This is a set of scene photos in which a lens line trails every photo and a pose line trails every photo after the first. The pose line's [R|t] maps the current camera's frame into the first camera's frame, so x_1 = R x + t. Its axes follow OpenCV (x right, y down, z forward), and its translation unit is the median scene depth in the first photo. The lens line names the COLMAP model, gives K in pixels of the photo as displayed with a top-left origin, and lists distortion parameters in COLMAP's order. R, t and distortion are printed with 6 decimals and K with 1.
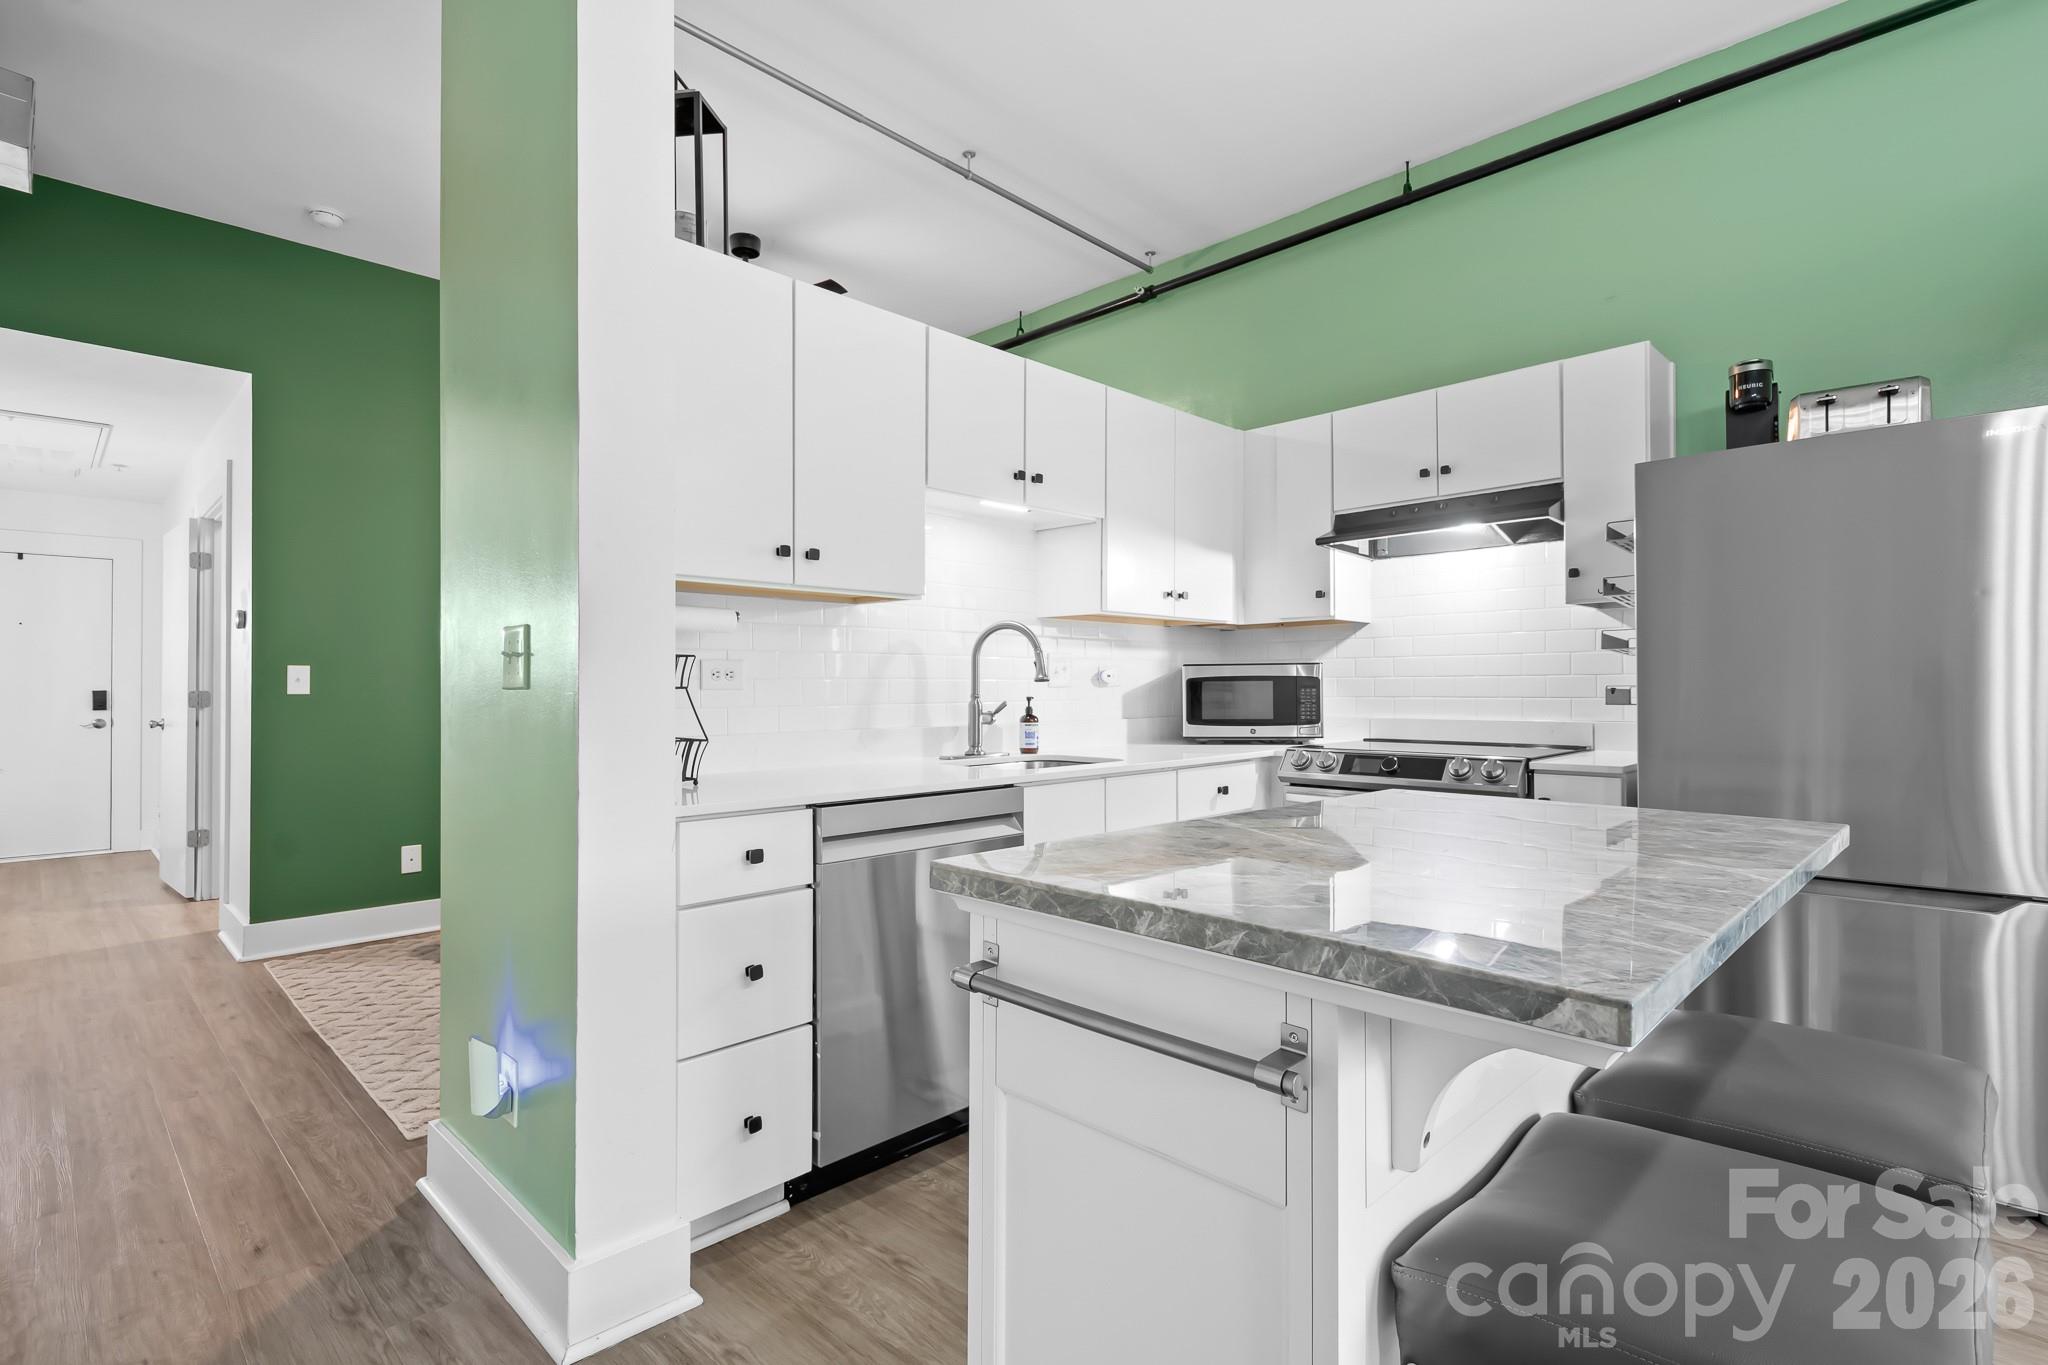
lens RADIAL K [[980.3, 0, 1017.1], [0, 980.3, 681.3], [0, 0, 1]] dist [0.000358, -0.000627]
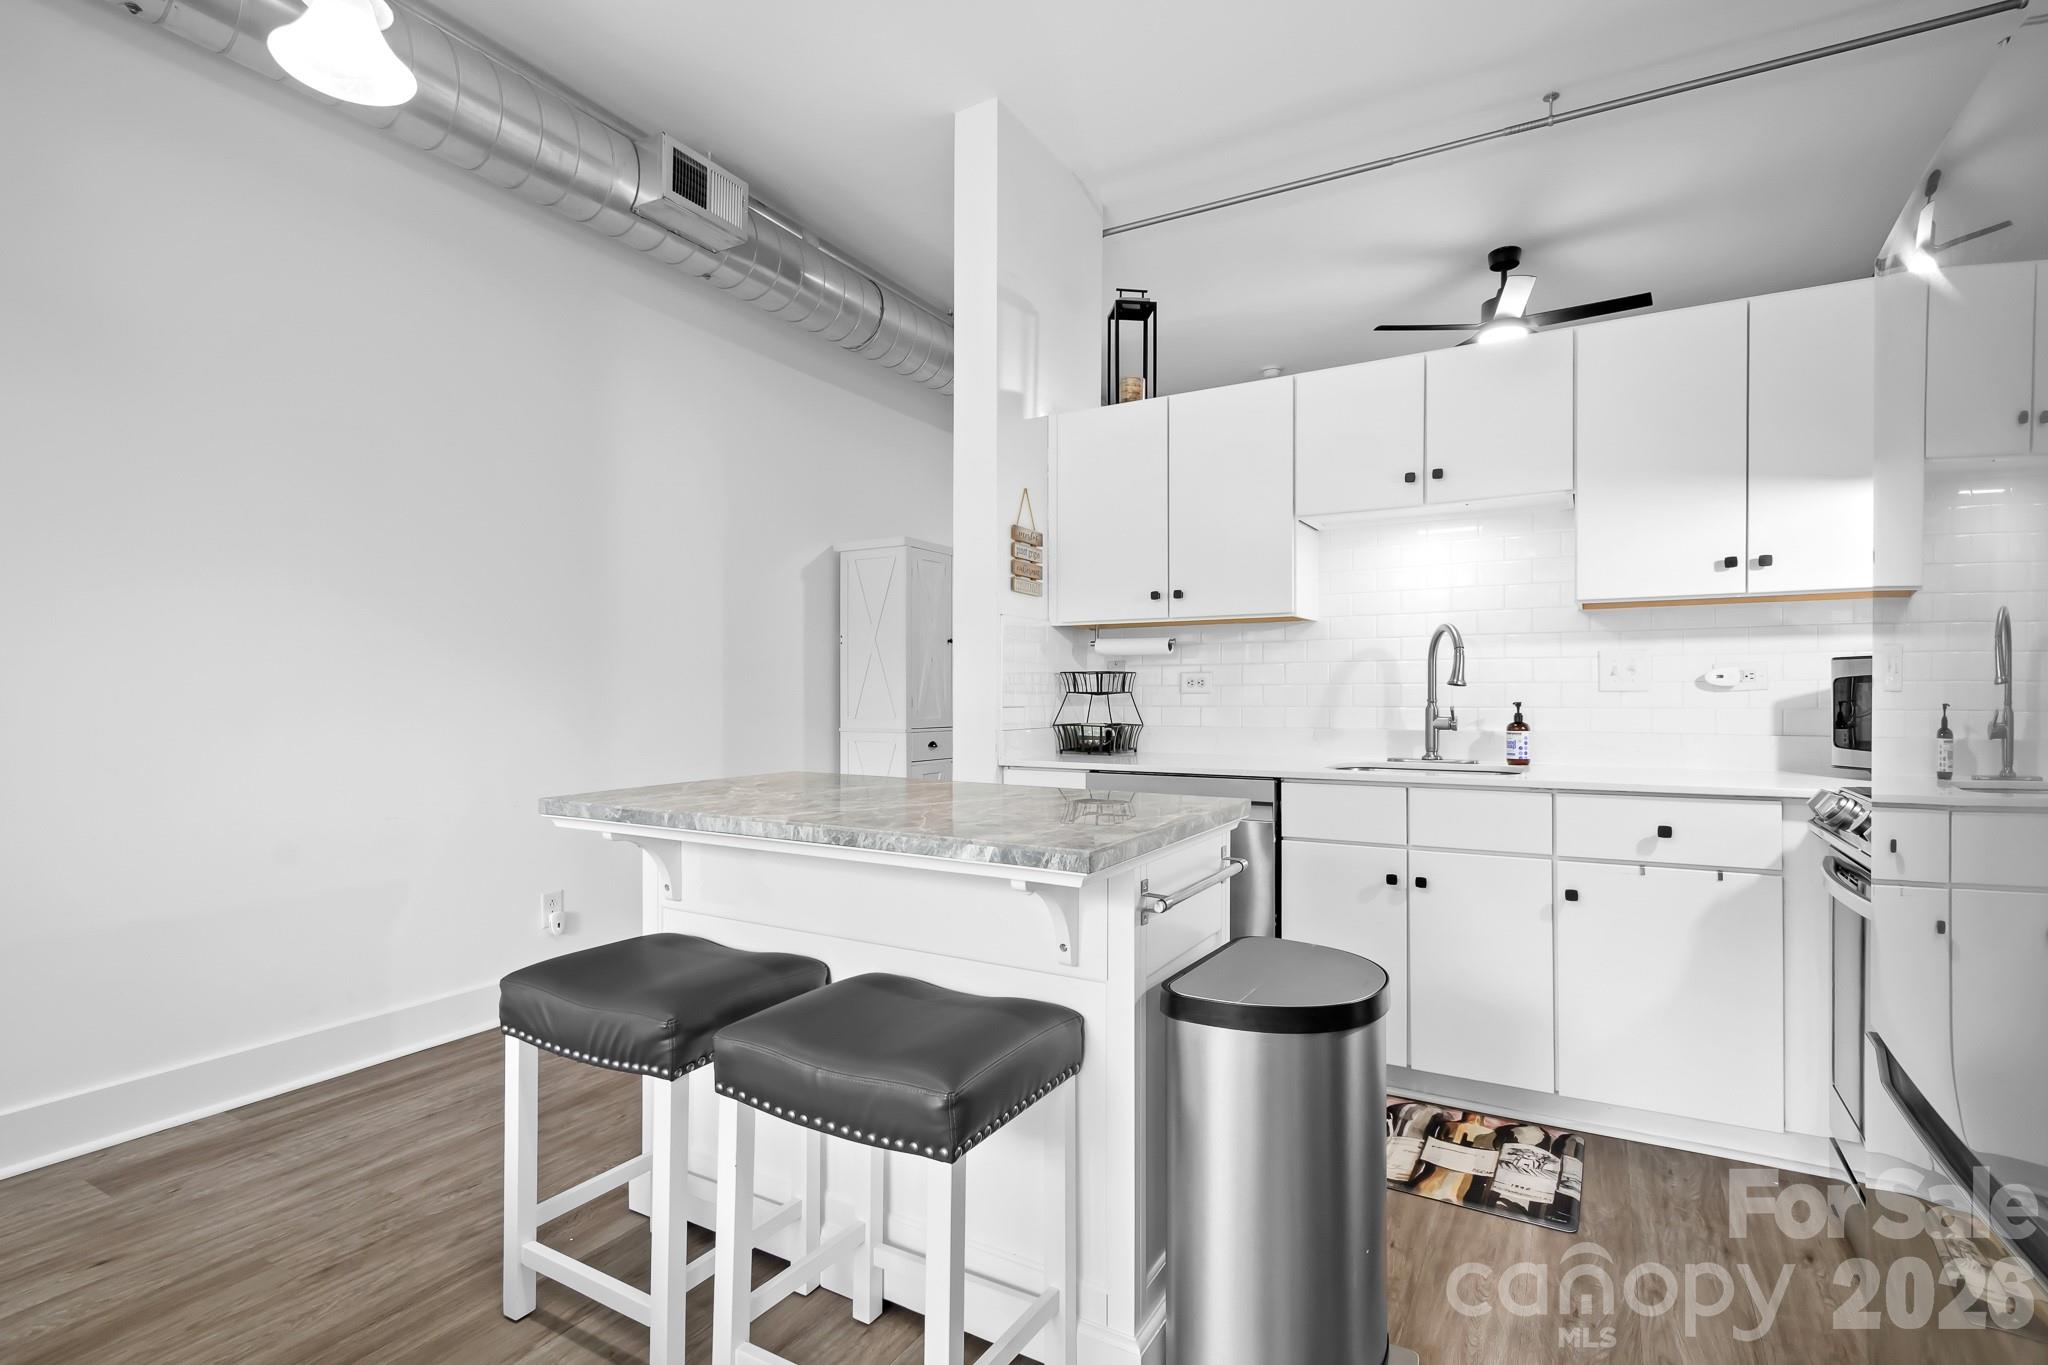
lens RADIAL K [[976.7, 0, 1018.4], [0, 976.7, 695.6], [0, 0, 1]] dist [0.003646, 0.000067]
pose [[0.248935, 0.005671, -0.968504, 0.690455], [0.009017, 0.999926, 0.008173, -0.001647], [0.968478, -0.010768, 0.248865, 0.296940]]
